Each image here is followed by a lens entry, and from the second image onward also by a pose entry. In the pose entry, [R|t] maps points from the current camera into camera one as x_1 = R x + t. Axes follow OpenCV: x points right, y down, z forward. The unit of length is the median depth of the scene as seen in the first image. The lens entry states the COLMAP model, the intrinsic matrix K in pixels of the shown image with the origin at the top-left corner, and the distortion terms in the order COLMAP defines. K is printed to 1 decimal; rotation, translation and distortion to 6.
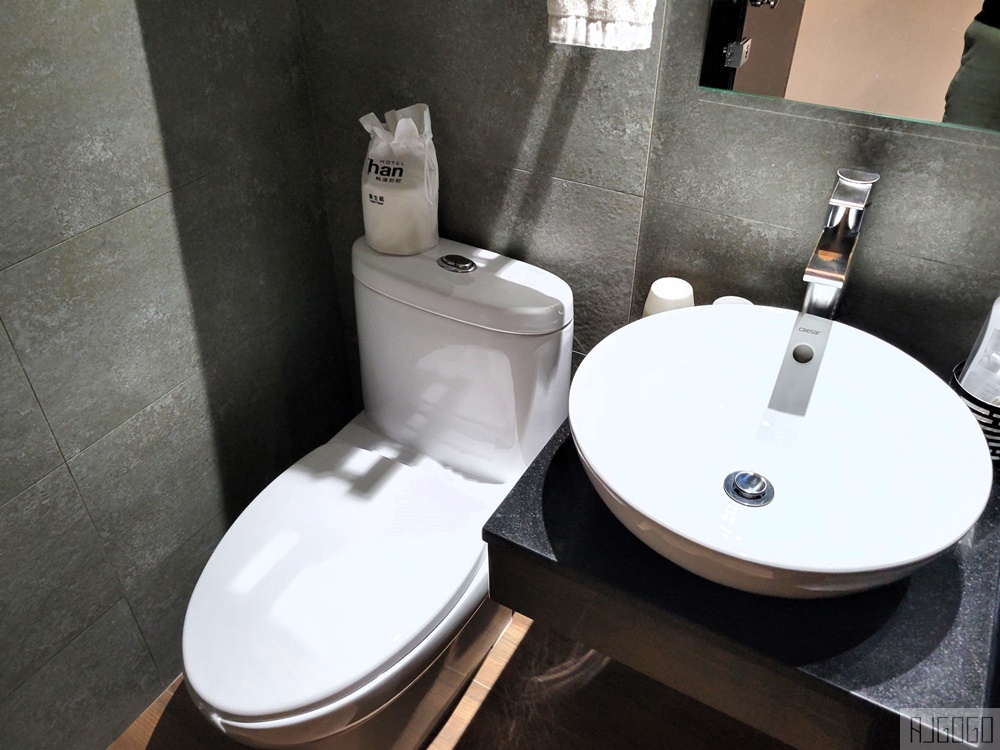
lens RADIAL K [[790.3, 0, 492.2], [0, 790.3, 365.2], [0, 0, 1]] dist [0.057088, -0.060300]
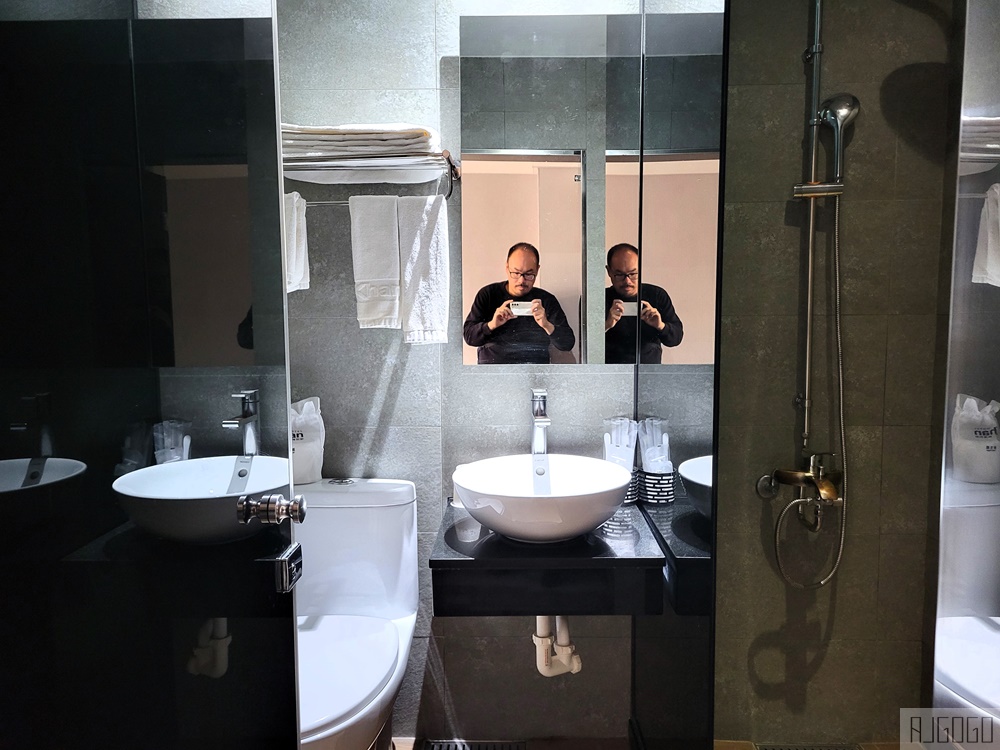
lens RADIAL K [[750.3, 0, 500.0], [0, 750.3, 375.0], [0, 0, 1]] dist [0.053077, -0.055851]
pose [[0.875147, -0.045131, 0.481747, -0.557617], [0.290379, 0.845400, -0.448307, 0.542904], [-0.387036, 0.532224, 0.752955, -0.507576]]
